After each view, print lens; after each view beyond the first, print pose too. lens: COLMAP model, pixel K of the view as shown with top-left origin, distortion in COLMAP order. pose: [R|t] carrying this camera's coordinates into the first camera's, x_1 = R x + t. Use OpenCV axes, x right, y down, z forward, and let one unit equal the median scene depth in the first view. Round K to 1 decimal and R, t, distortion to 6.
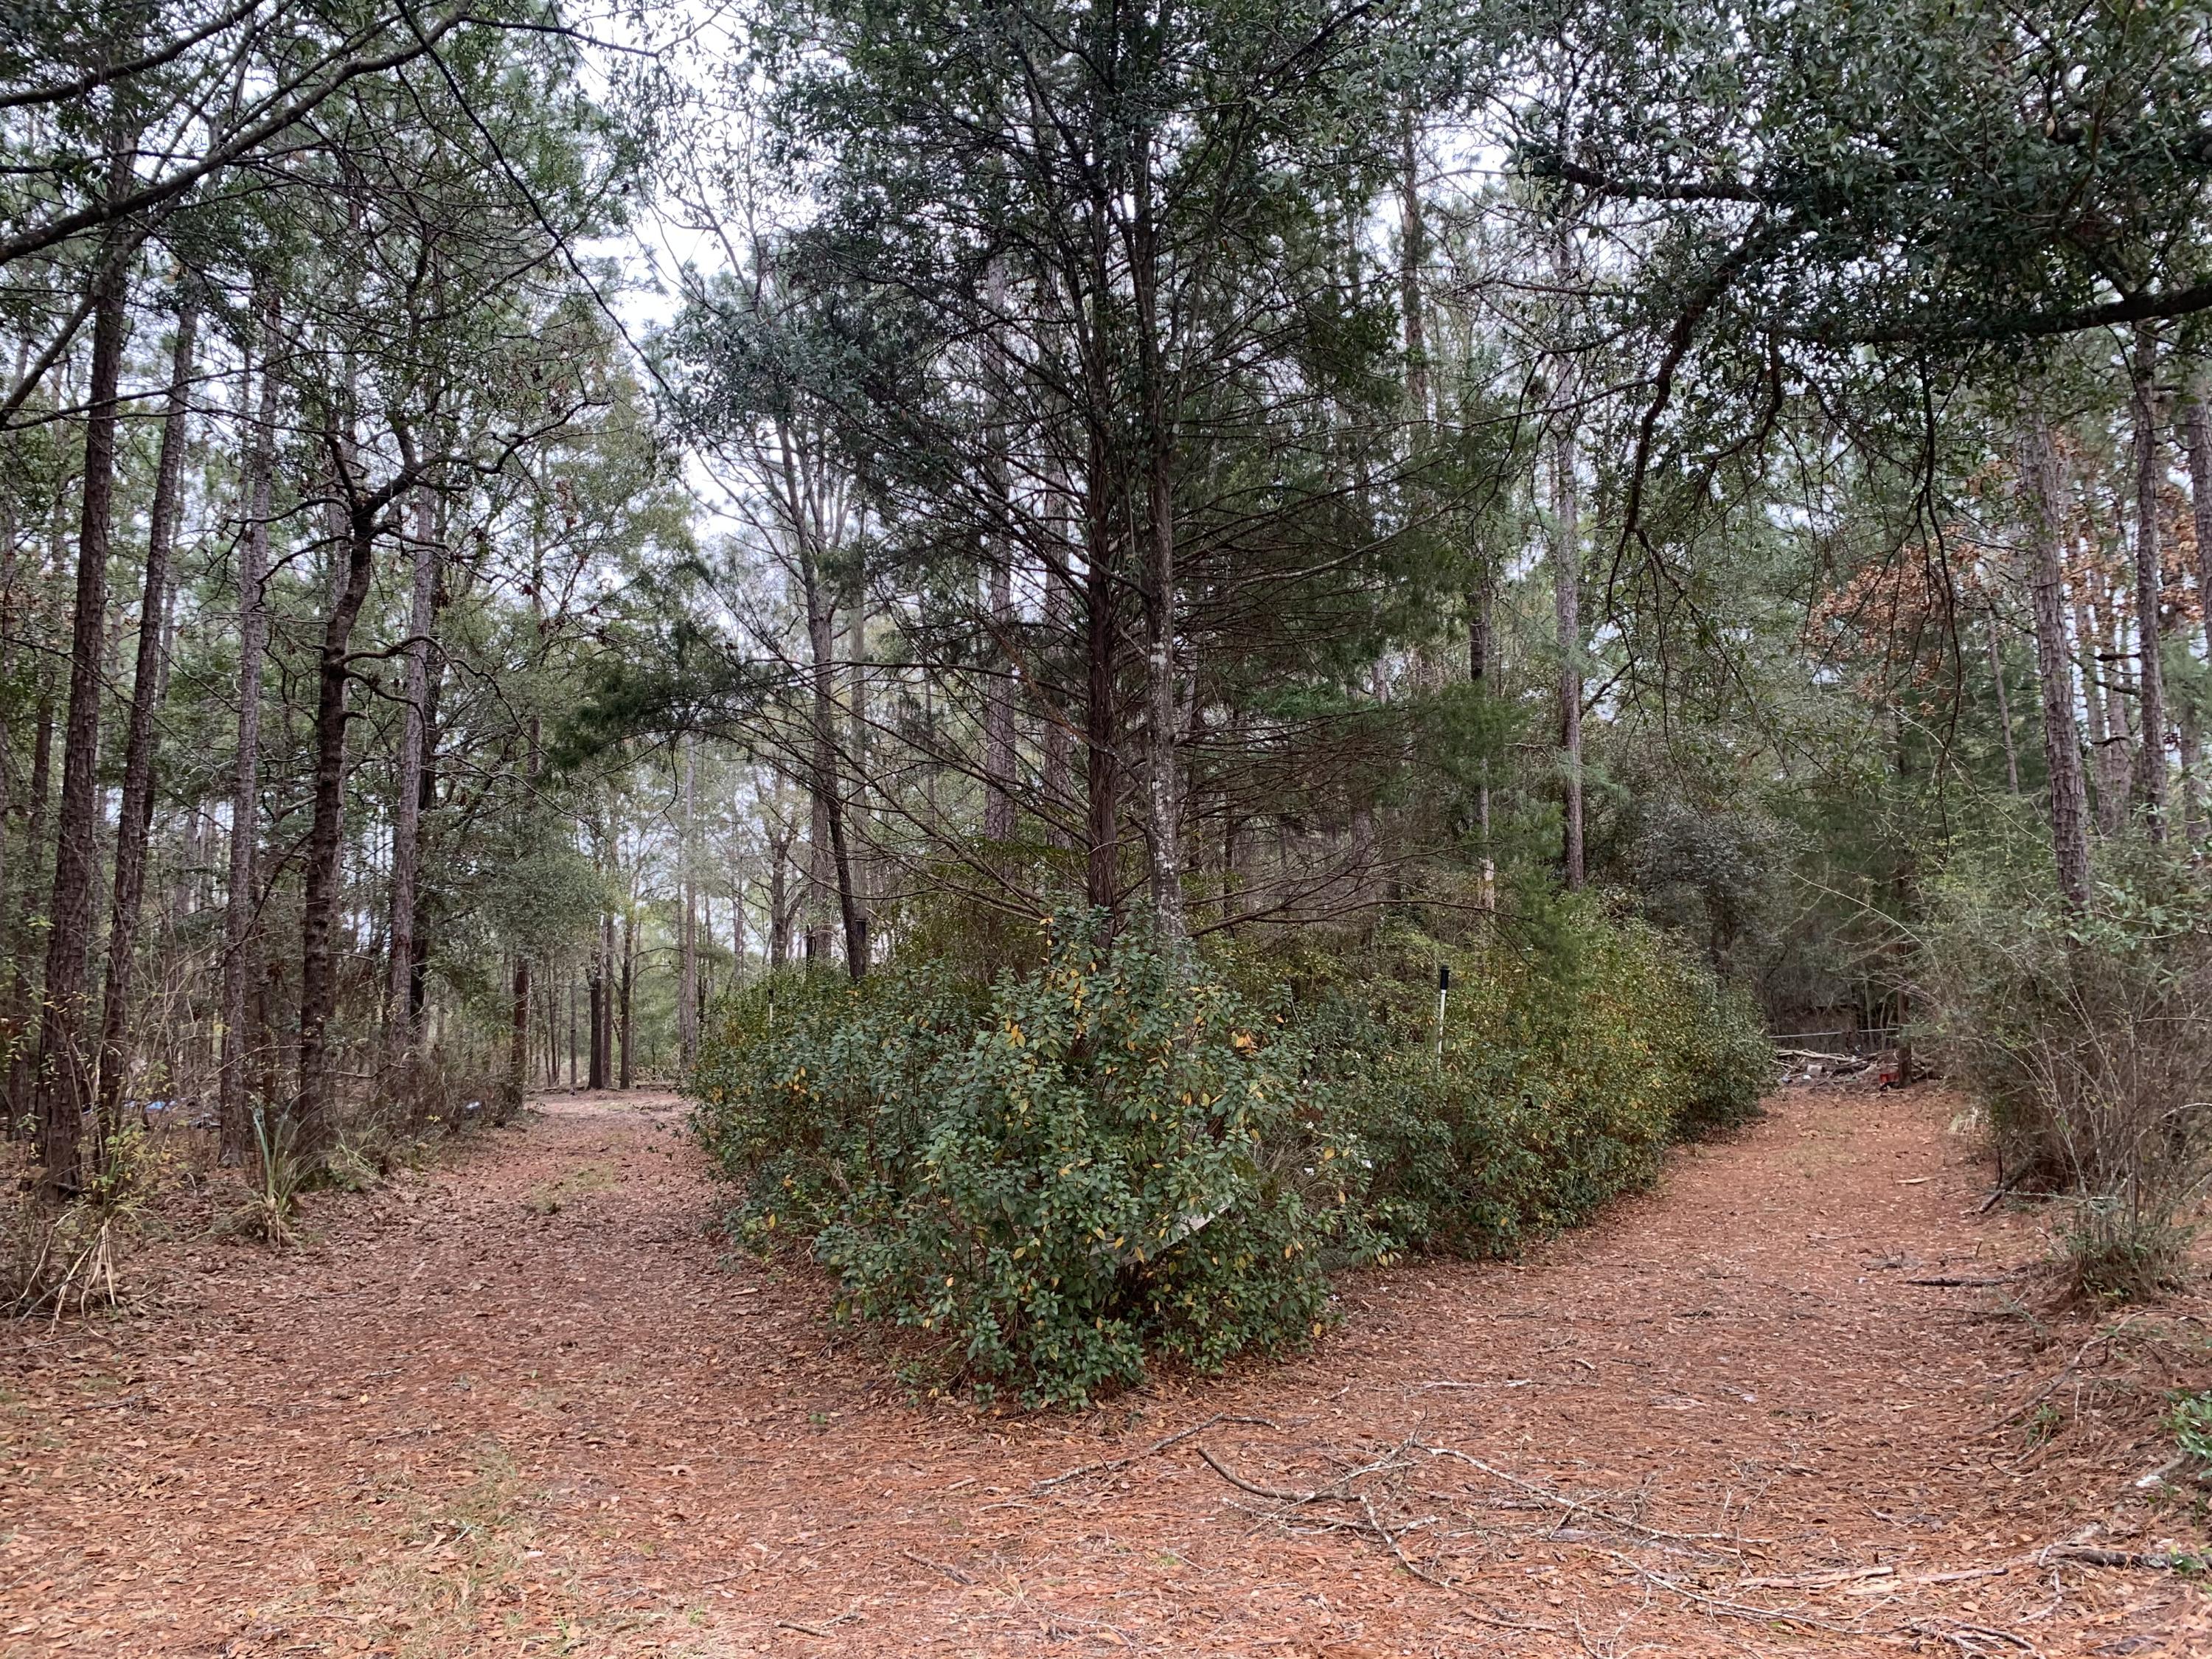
lens RADIAL K [[1737.4, 0, 1106.0], [0, 1737.4, 829.5], [0, 0, 1]] dist [0.062951, -0.115279]
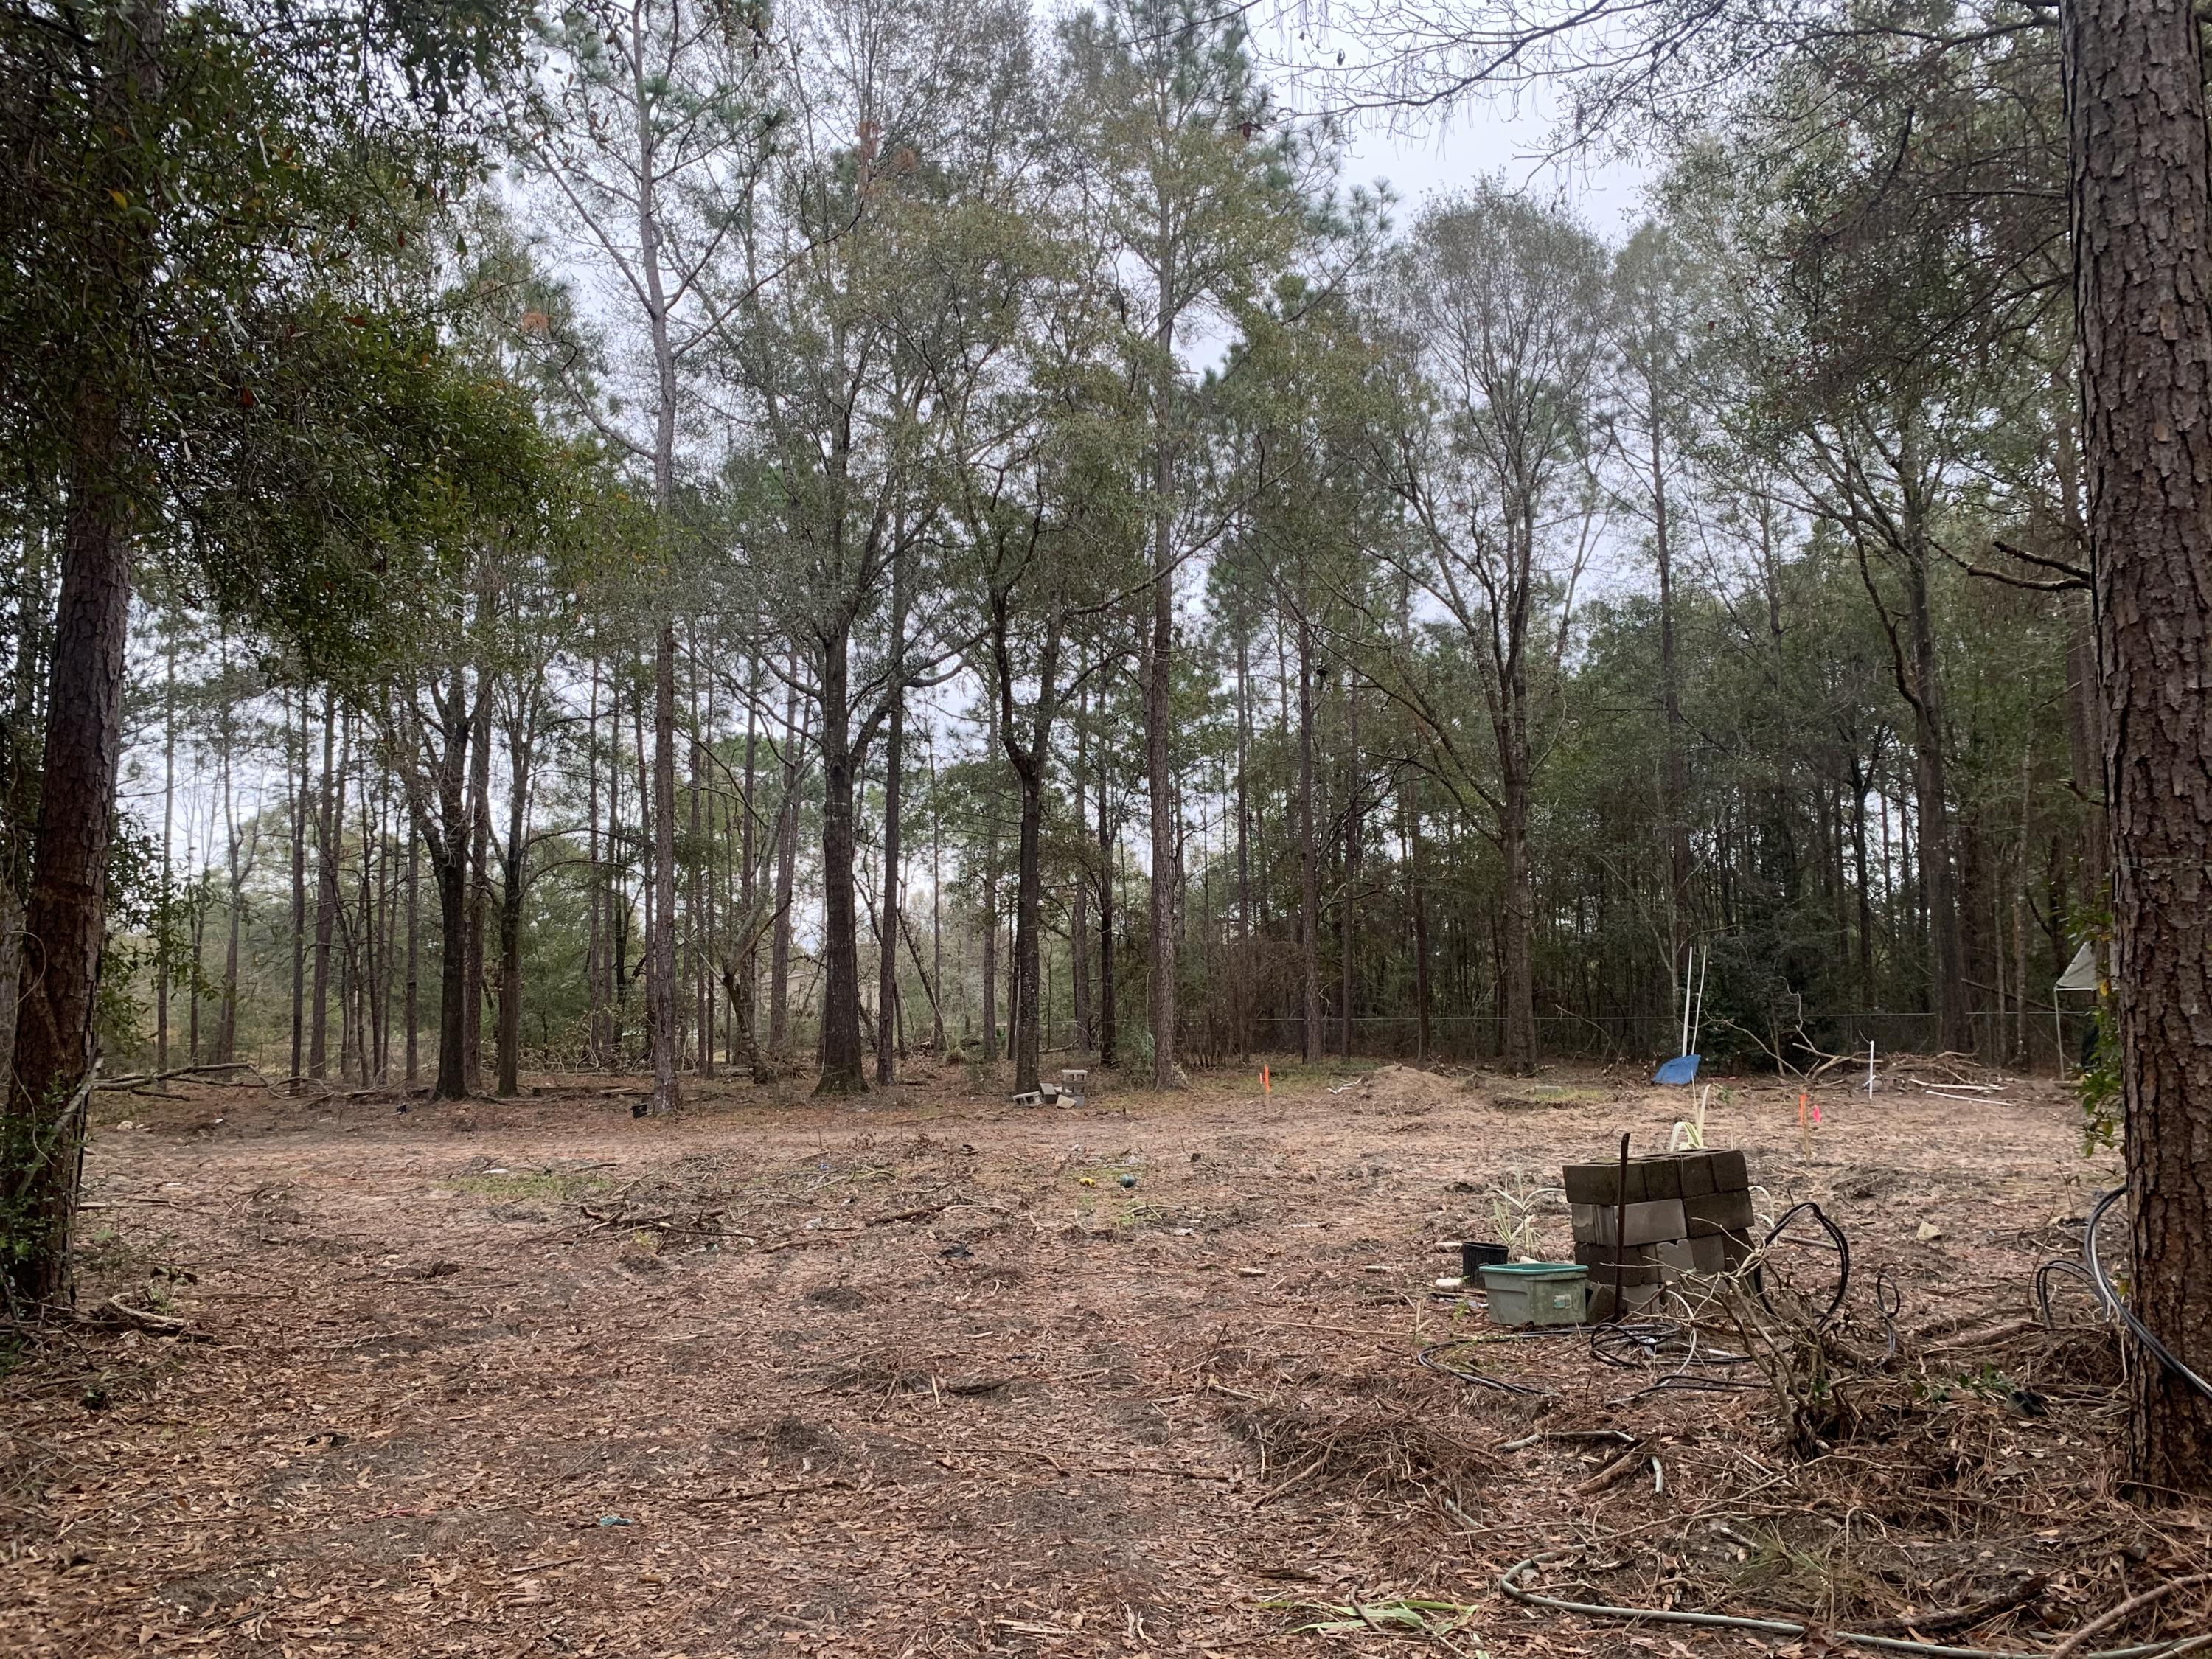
lens RADIAL K [[1628.2, 0, 1106.0], [0, 1628.2, 829.5], [0, 0, 1]] dist [0.147372, -0.300981]
pose [[0.996132, 0.017441, 0.086119, -0.438877], [-0.017473, 0.999847, -0.000382, 0.209314], [-0.086113, -0.001124, 0.996285, 1.526229]]
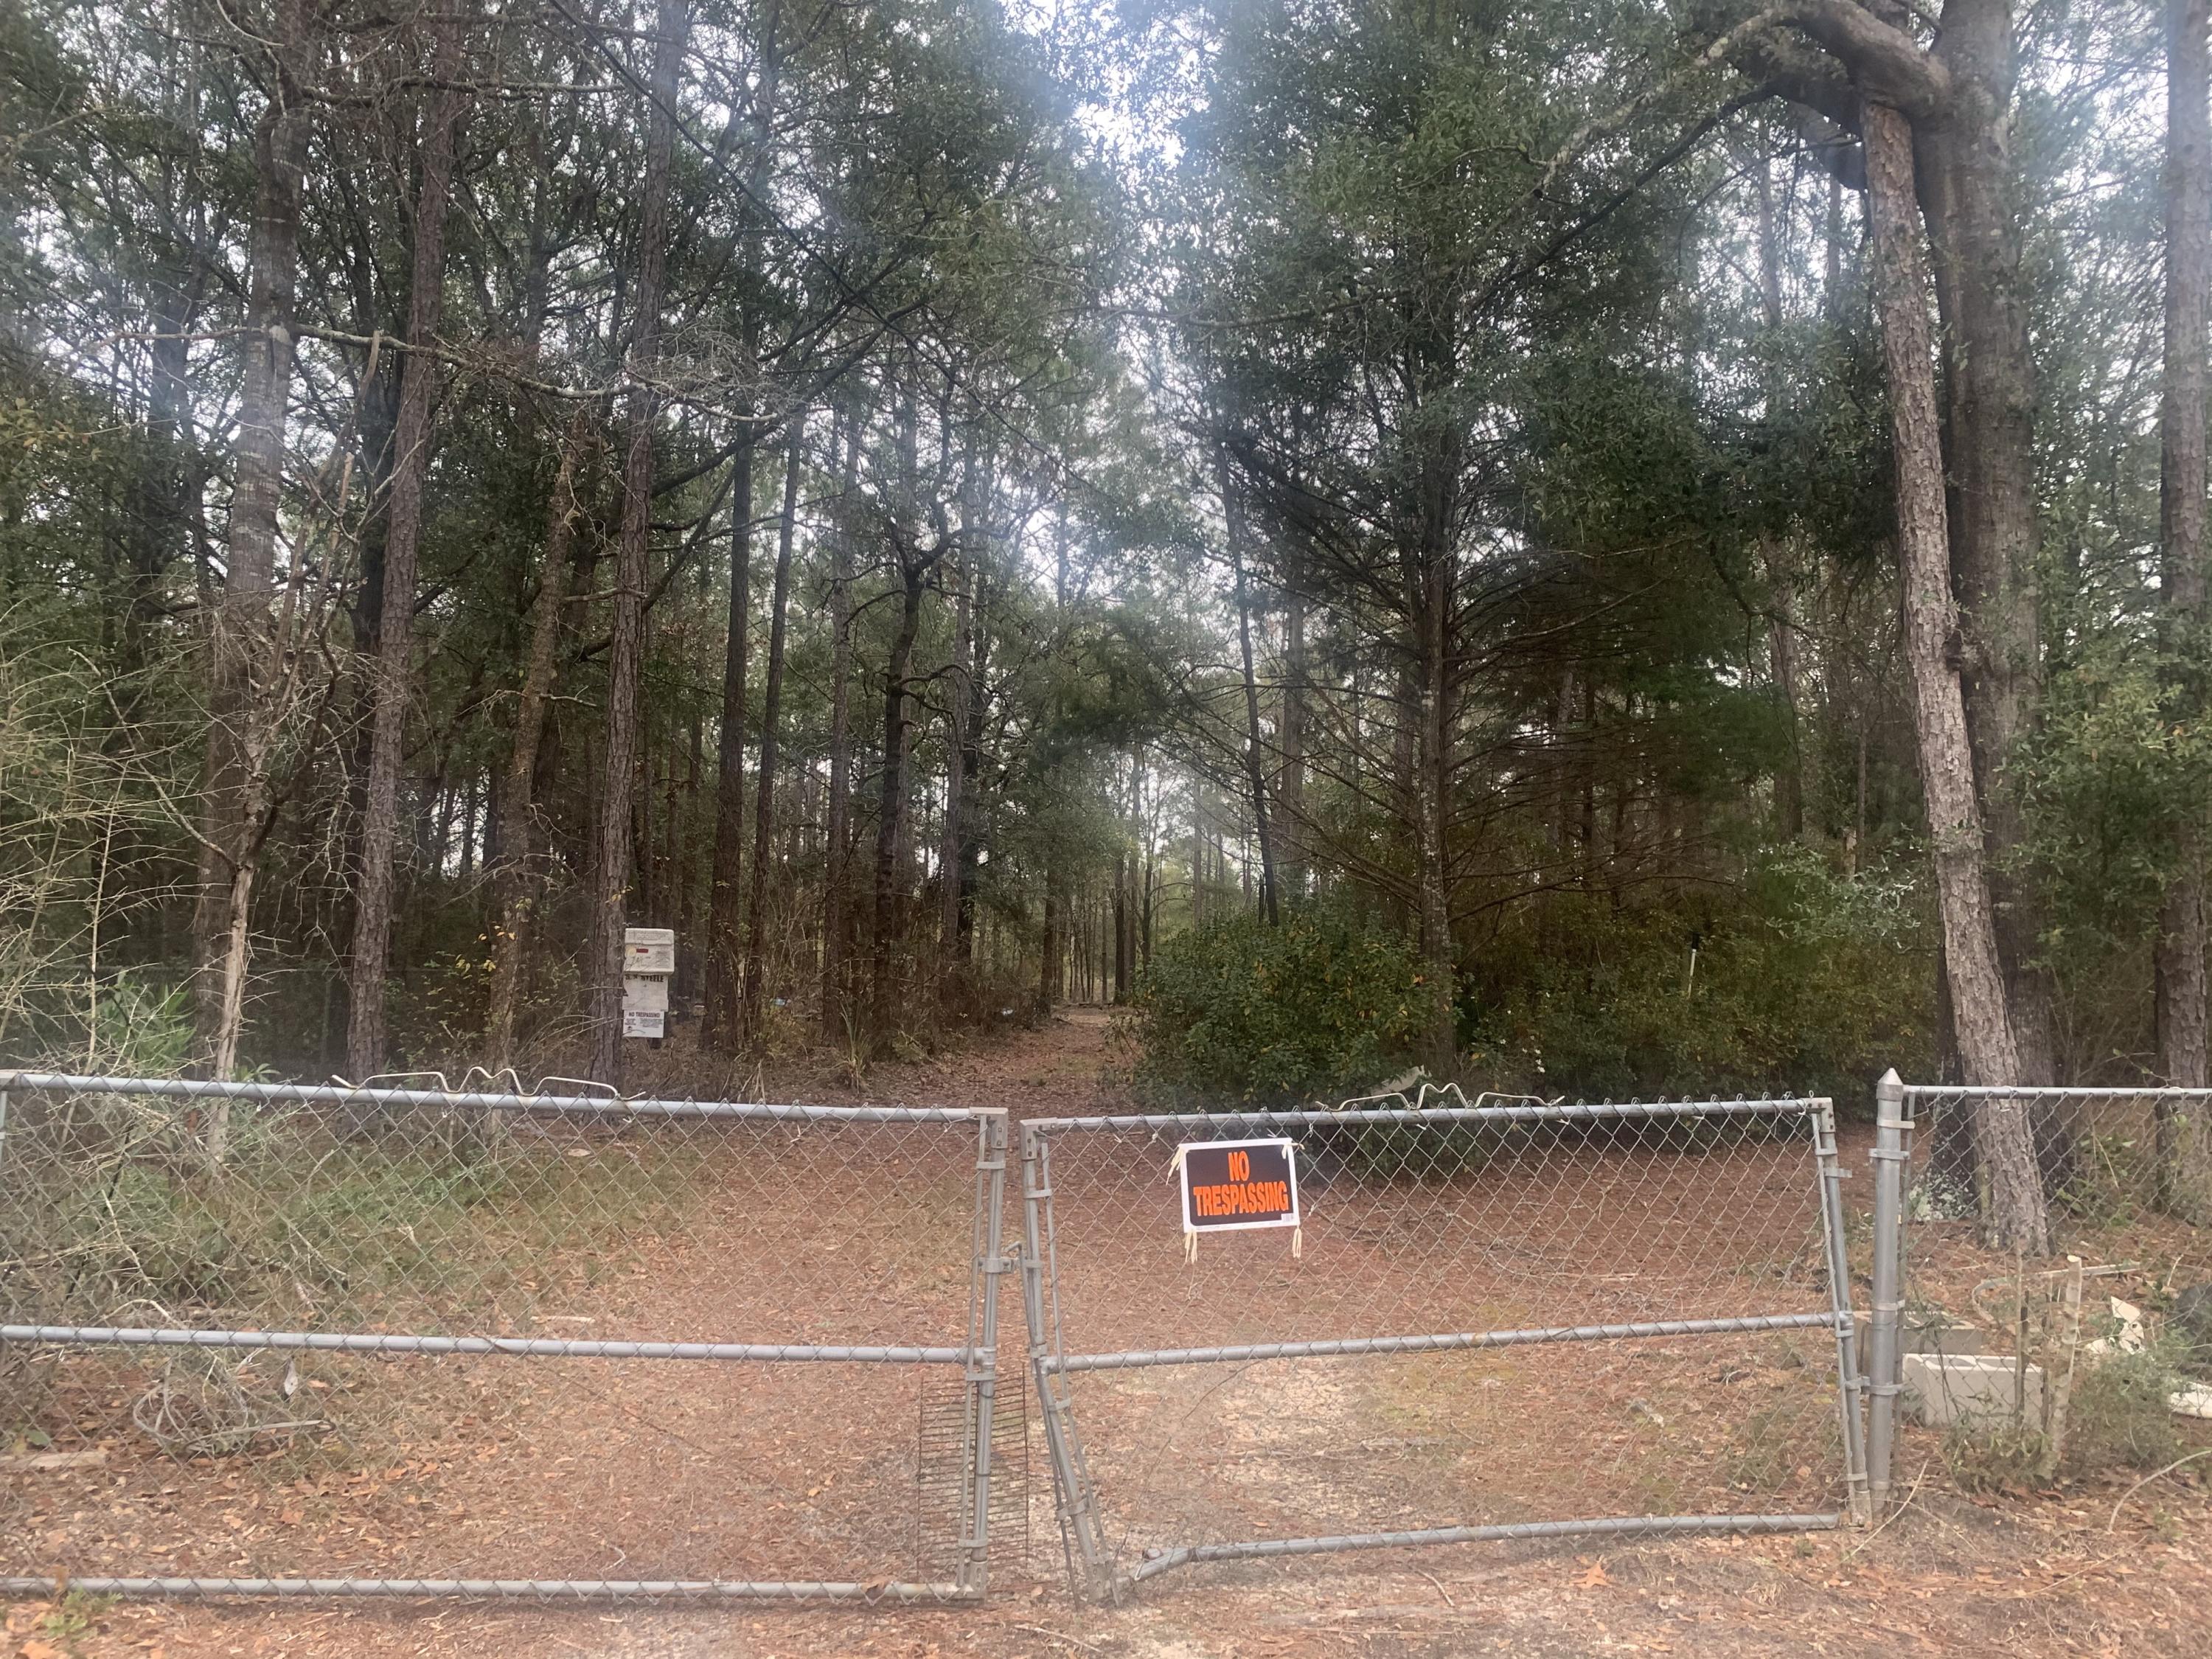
lens RADIAL K [[1628.2, 0, 1106.0], [0, 1628.2, 829.5], [0, 0, 1]] dist [0.147372, -0.300981]
pose [[0.956399, 0.009340, -0.291912, 0.029974], [0.000681, 0.999414, 0.034211, -0.007585], [0.292061, -0.032918, 0.955833, -0.058719]]
